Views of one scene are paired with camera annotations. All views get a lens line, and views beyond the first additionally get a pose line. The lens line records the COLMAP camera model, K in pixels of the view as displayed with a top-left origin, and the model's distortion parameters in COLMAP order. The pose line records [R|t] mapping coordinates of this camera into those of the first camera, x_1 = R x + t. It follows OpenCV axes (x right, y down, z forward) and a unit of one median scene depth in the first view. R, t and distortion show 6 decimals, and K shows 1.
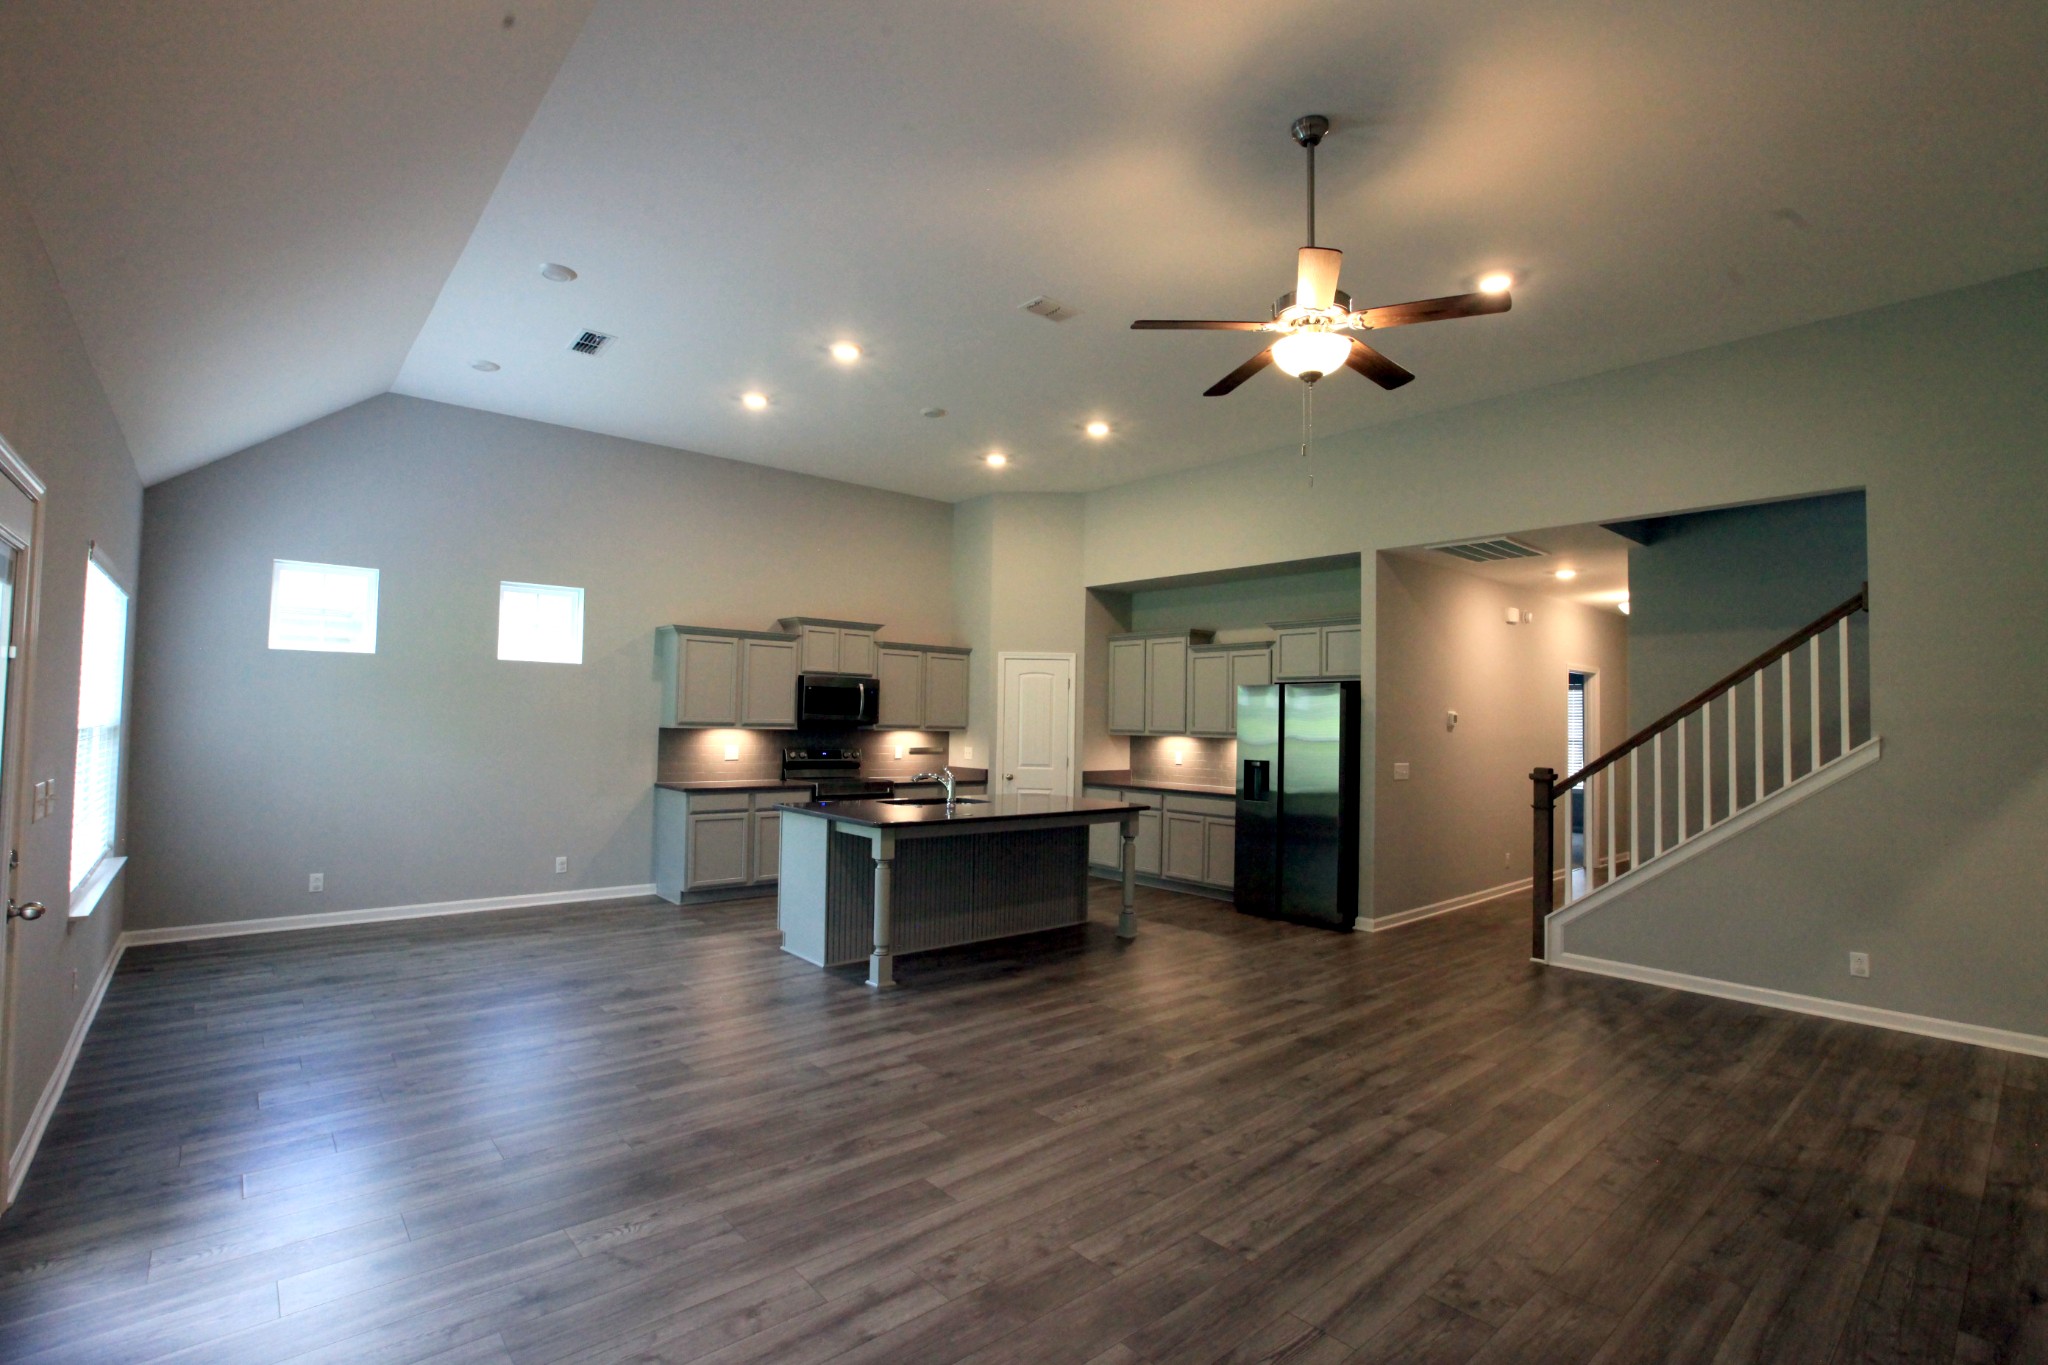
lens RADIAL K [[956.2, 0, 1031.6], [0, 956.2, 683.2], [0, 0, 1]] dist [-0.004060, 0.000351]
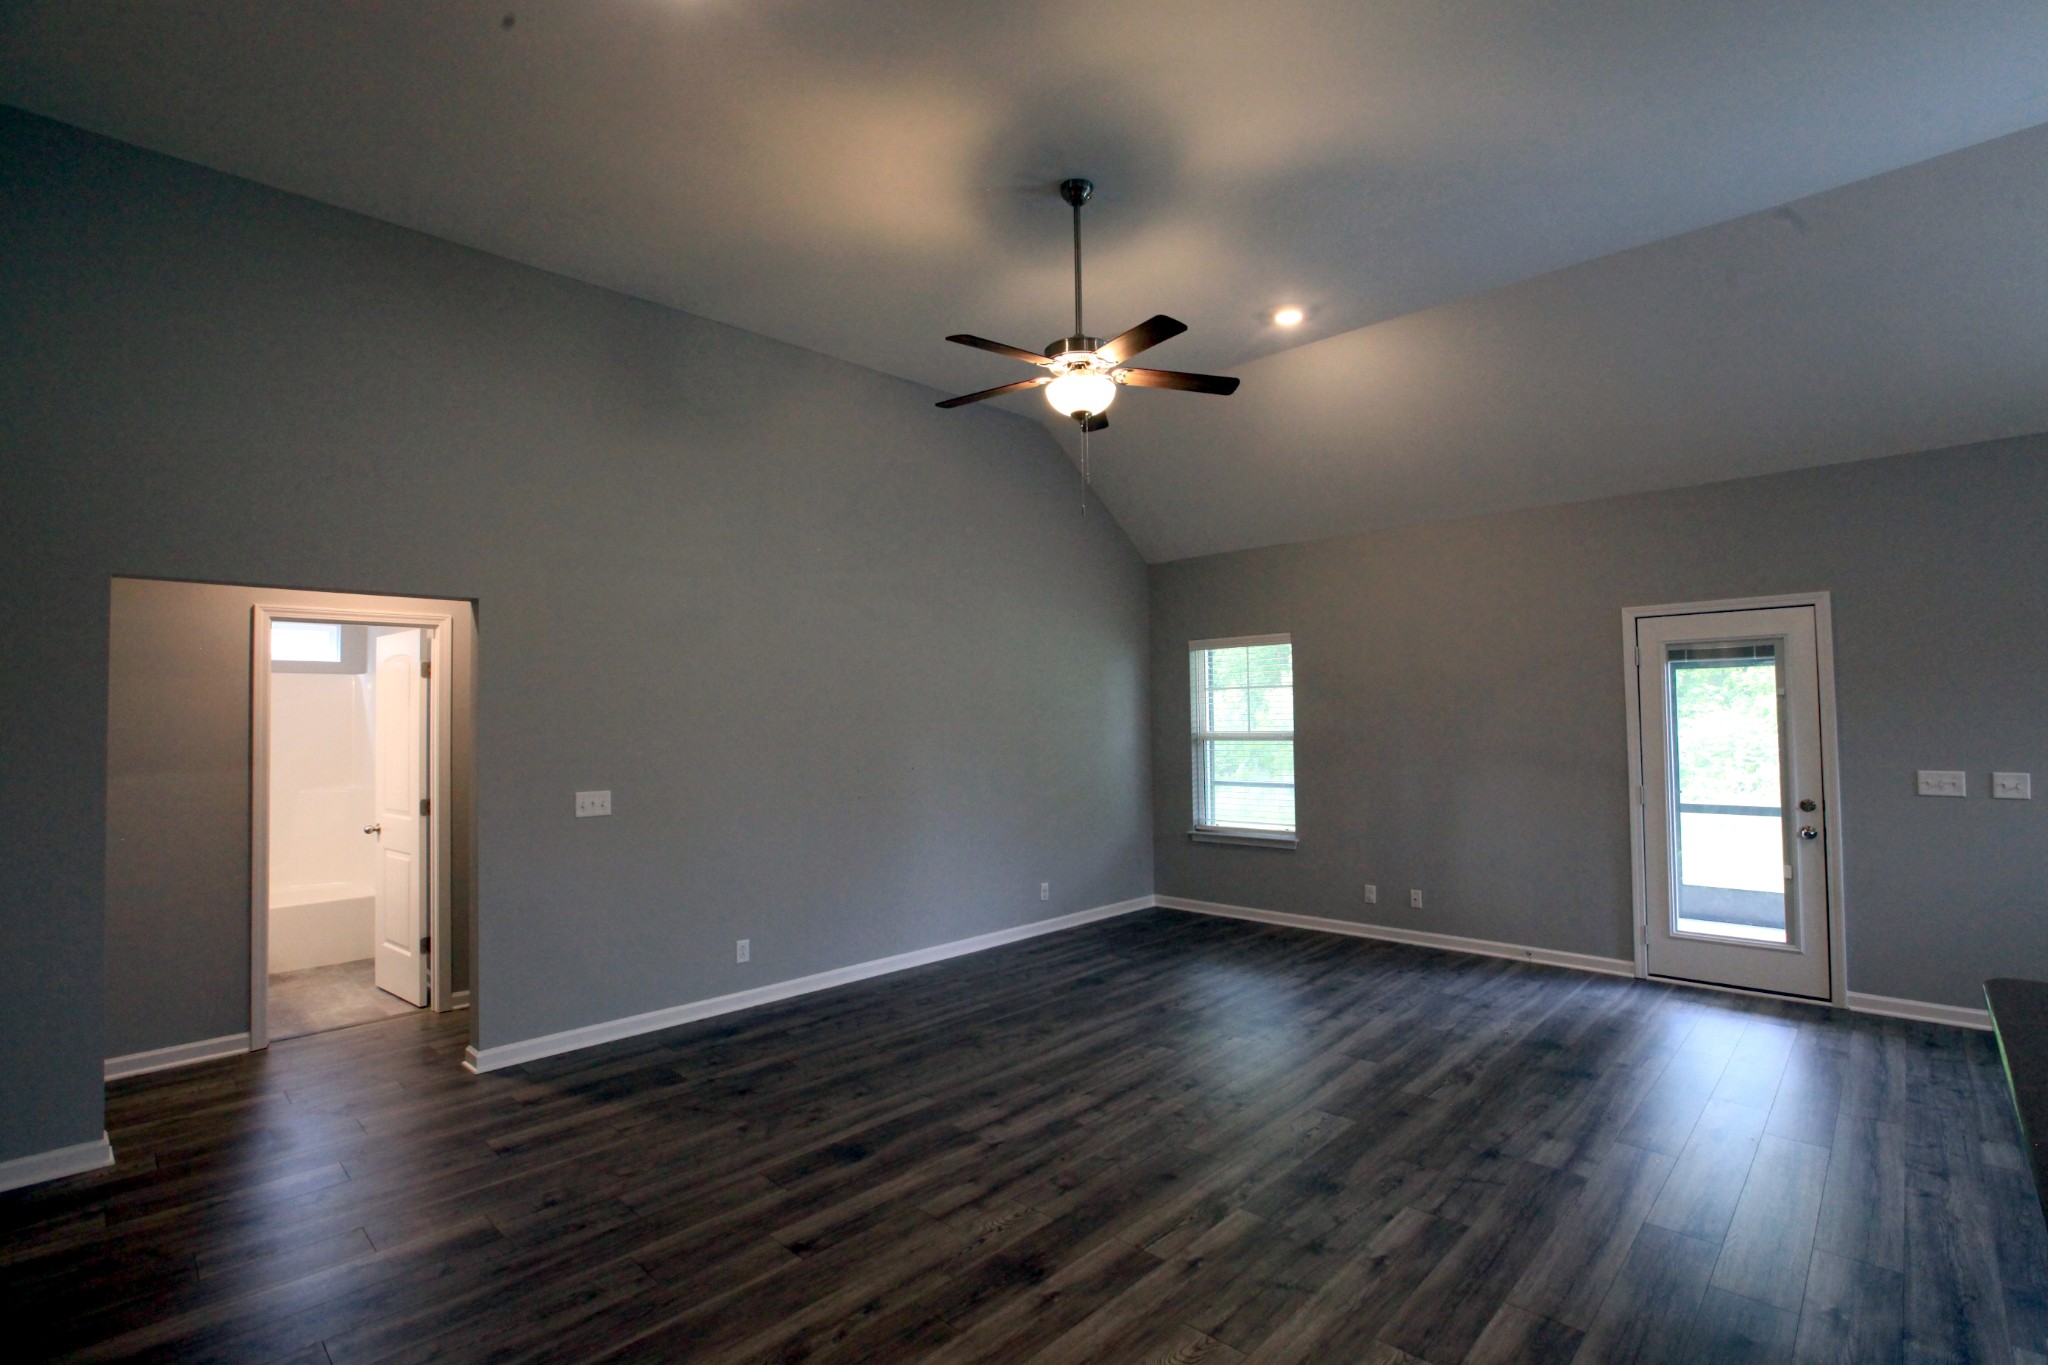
lens RADIAL K [[956.2, 0, 1022.2], [0, 956.2, 681.4], [0, 0, 1]] dist [-0.004060, 0.000351]
pose [[-0.997304, -0.007852, -0.072953, 0.447373], [-0.002029, 0.996829, -0.079552, 0.074799], [0.073347, -0.079190, -0.994158, 2.116800]]
